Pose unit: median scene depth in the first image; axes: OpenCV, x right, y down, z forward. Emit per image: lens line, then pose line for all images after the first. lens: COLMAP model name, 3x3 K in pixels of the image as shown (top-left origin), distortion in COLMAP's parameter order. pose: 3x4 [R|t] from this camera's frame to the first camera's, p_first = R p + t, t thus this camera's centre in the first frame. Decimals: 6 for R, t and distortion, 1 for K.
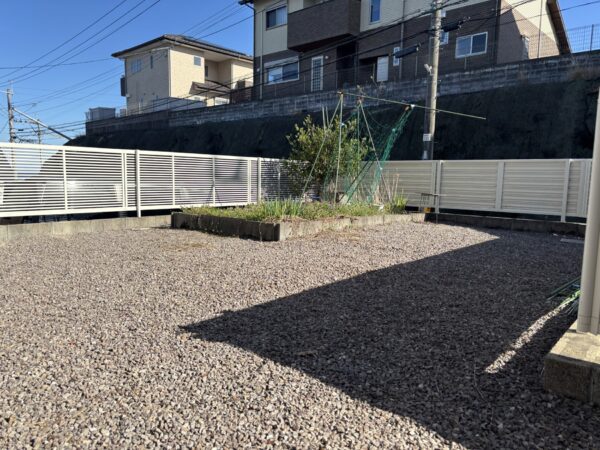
lens RADIAL K [[450.0, 0, 299.8], [0, 450.0, 225.4], [0, 0, 1]] dist [0.038330, -0.032982]
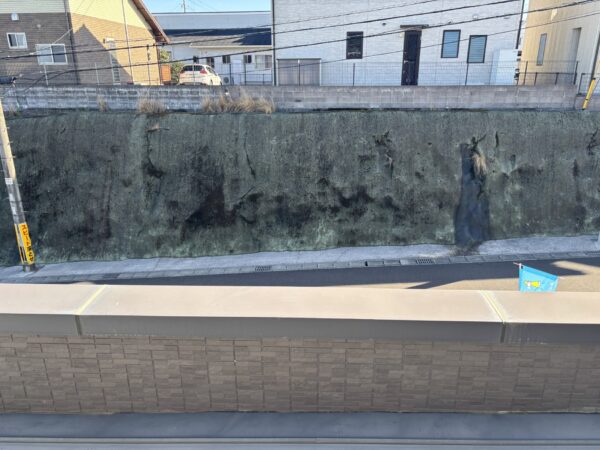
lens RADIAL K [[450.0, 0, 299.9], [0, 450.0, 226.5], [0, 0, 1]] dist [0.038330, -0.032982]
pose [[0.776676, -0.222144, 0.589429, 0.139273], [0.088239, 0.964893, 0.247379, -0.256046], [-0.623689, -0.140122, 0.769011, -0.211874]]
